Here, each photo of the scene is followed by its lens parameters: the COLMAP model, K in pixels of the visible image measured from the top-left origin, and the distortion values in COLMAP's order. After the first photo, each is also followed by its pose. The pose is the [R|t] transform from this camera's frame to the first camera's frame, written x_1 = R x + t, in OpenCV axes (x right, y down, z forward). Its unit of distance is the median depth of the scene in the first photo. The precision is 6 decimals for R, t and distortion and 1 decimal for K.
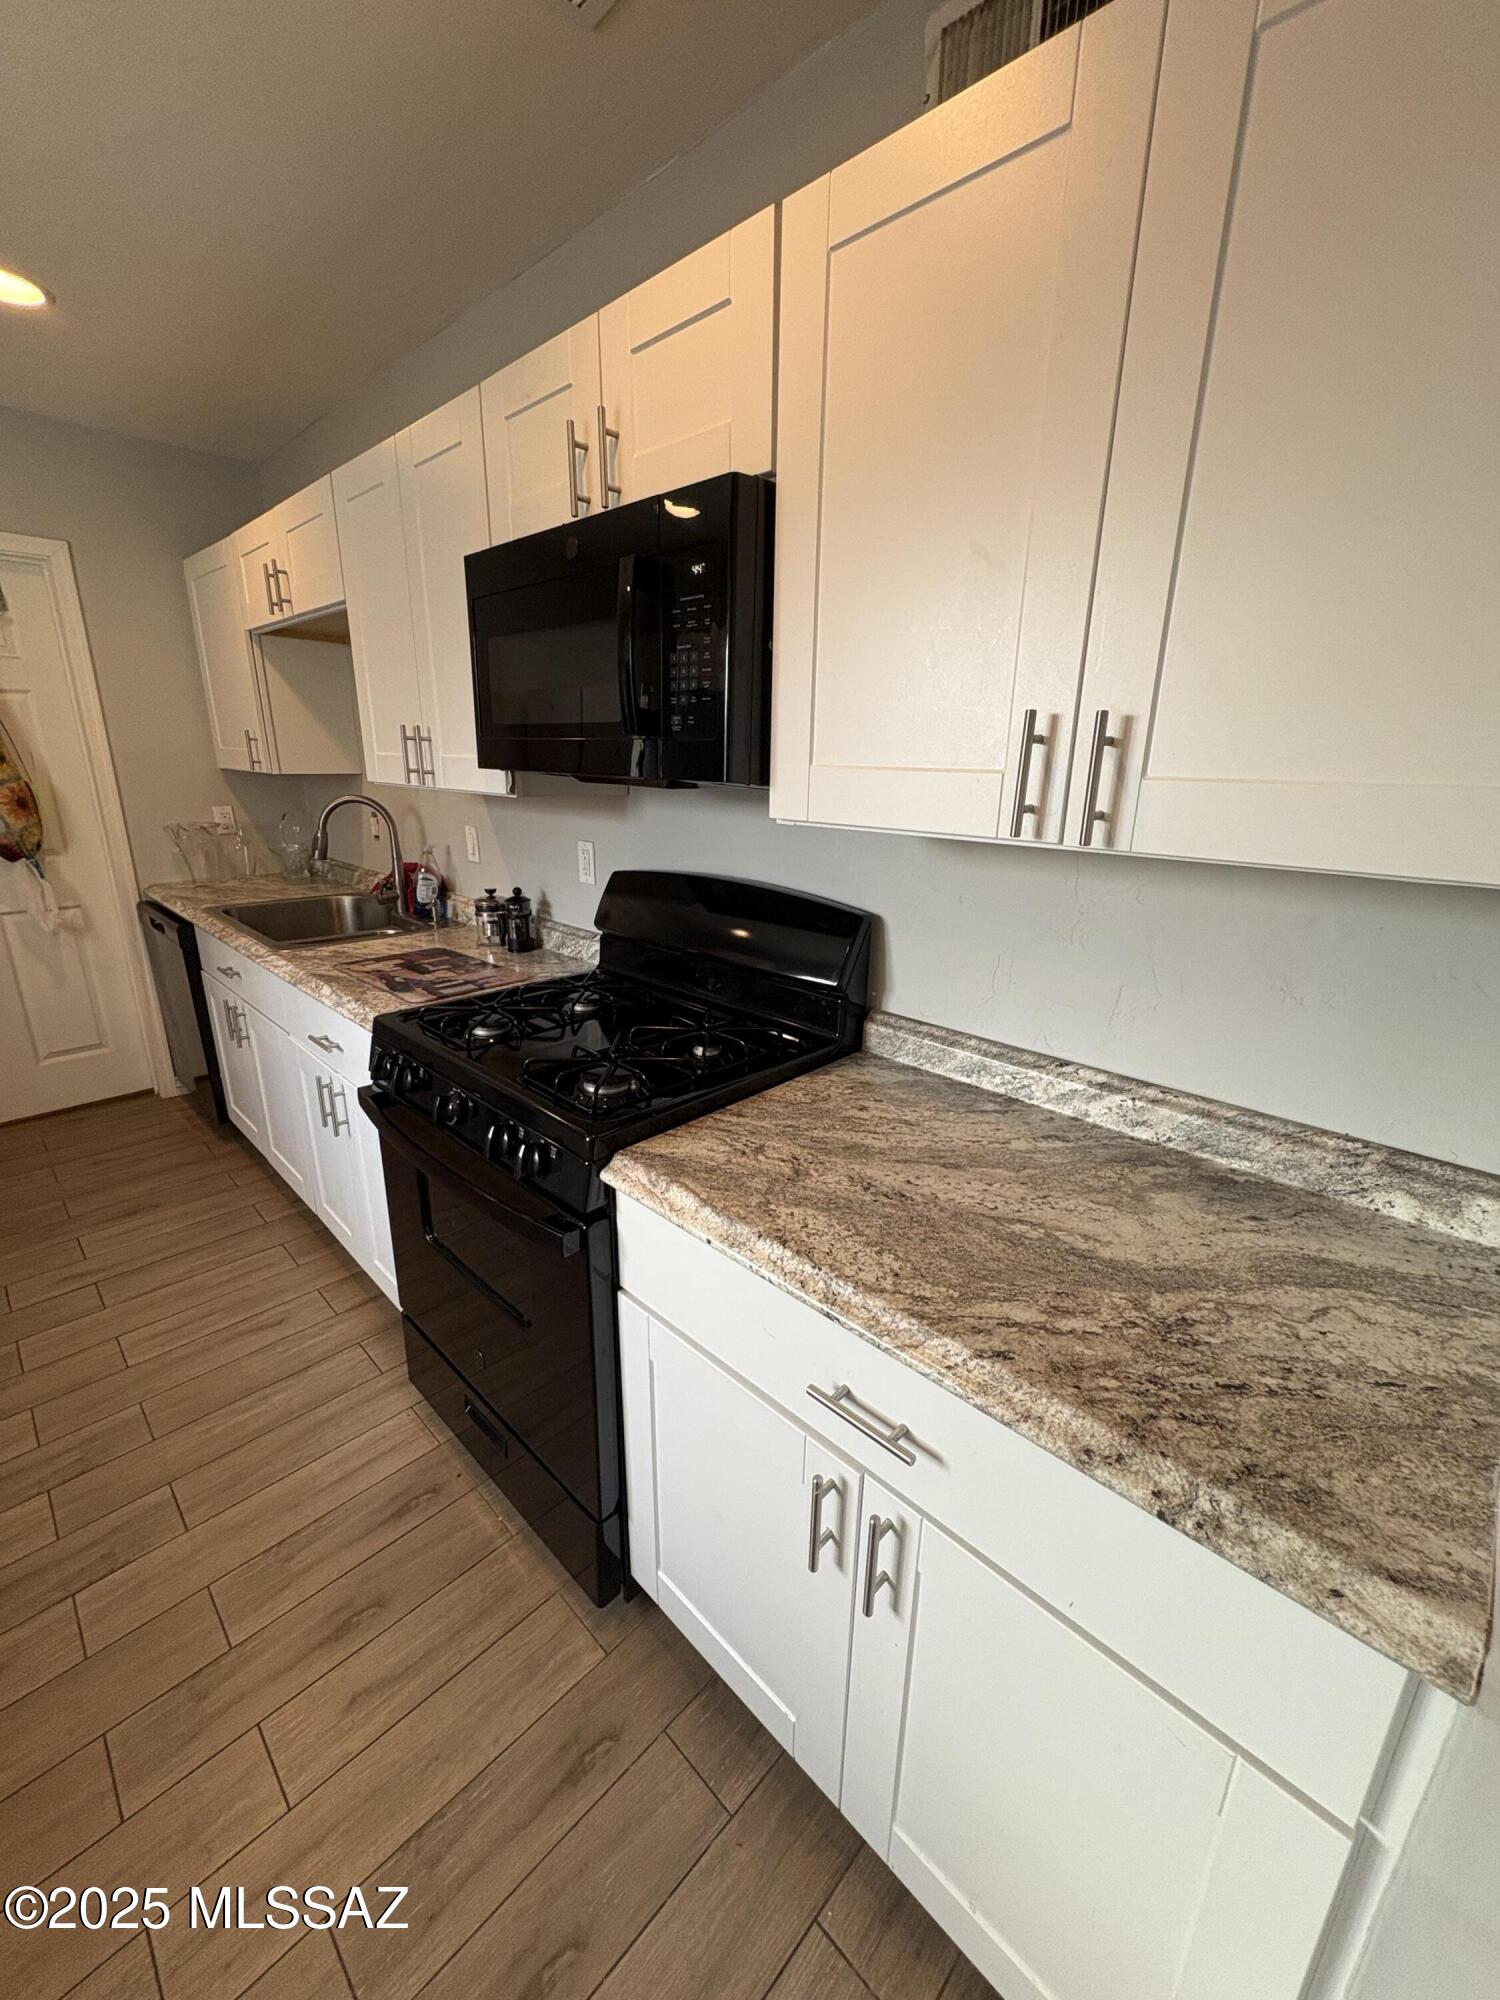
lens RADIAL K [[798.1, 0, 744.8], [0, 798.1, 994.4], [0, 0, 1]] dist [-0.000450, 0.000798]
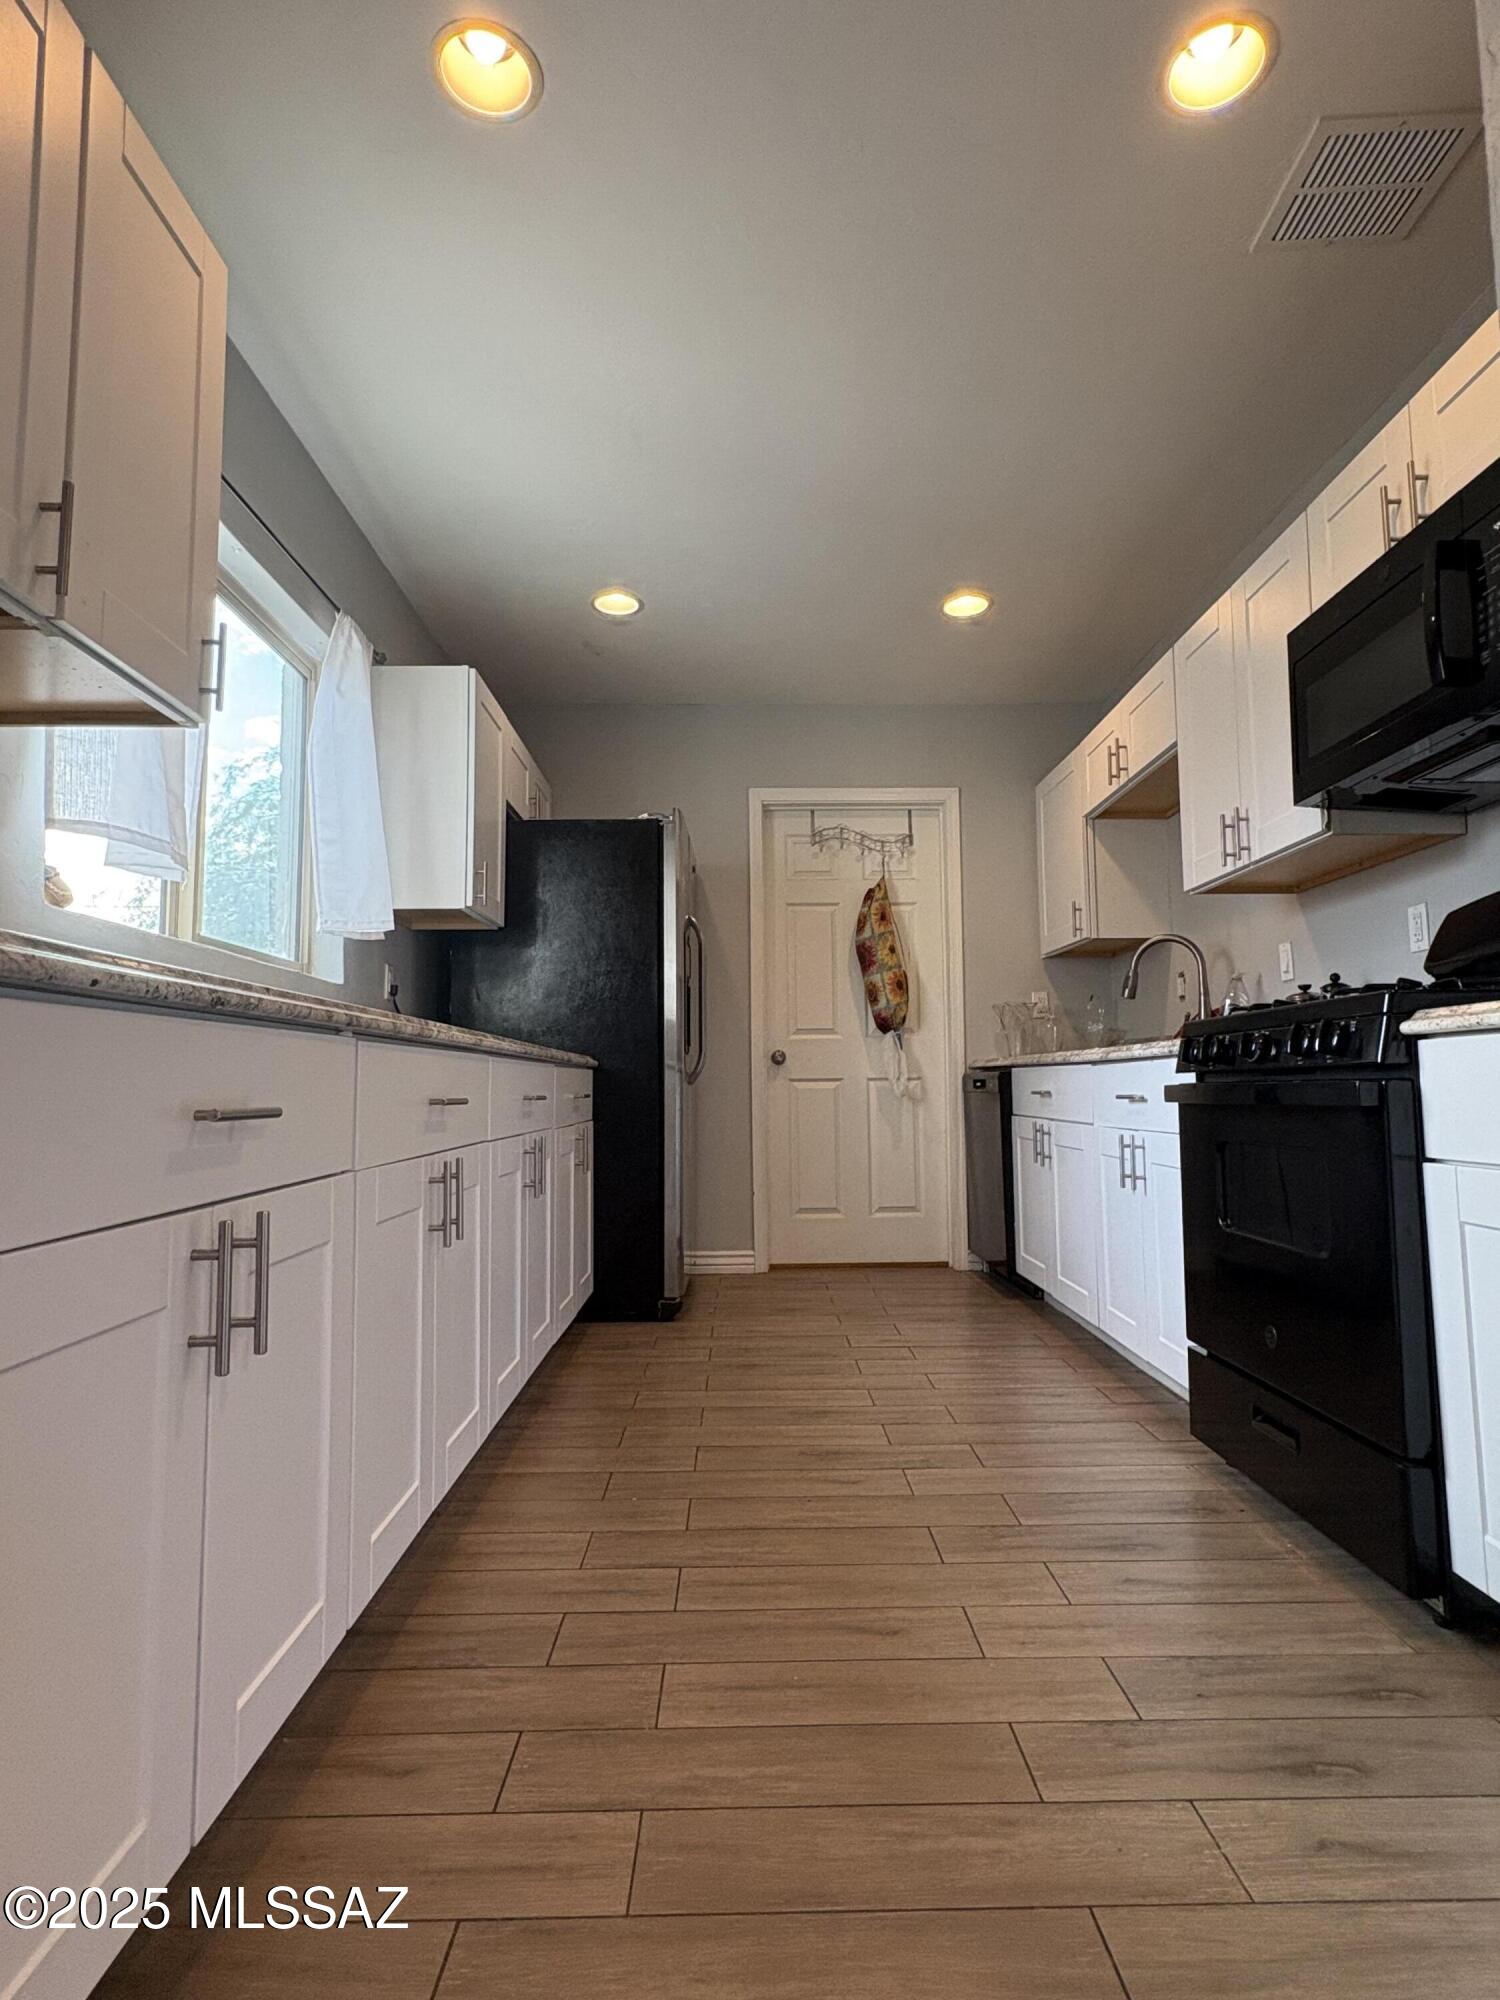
lens RADIAL K [[1054.6, 0, 760.8], [0, 1054.6, 999.2], [0, 0, 1]] dist [0.001890, 0.006539]
pose [[0.708697, -0.078403, -0.701143, 0.102404], [-0.183524, 0.939107, -0.290513, 0.378079], [0.681226, 0.334562, 0.651153, -0.252432]]
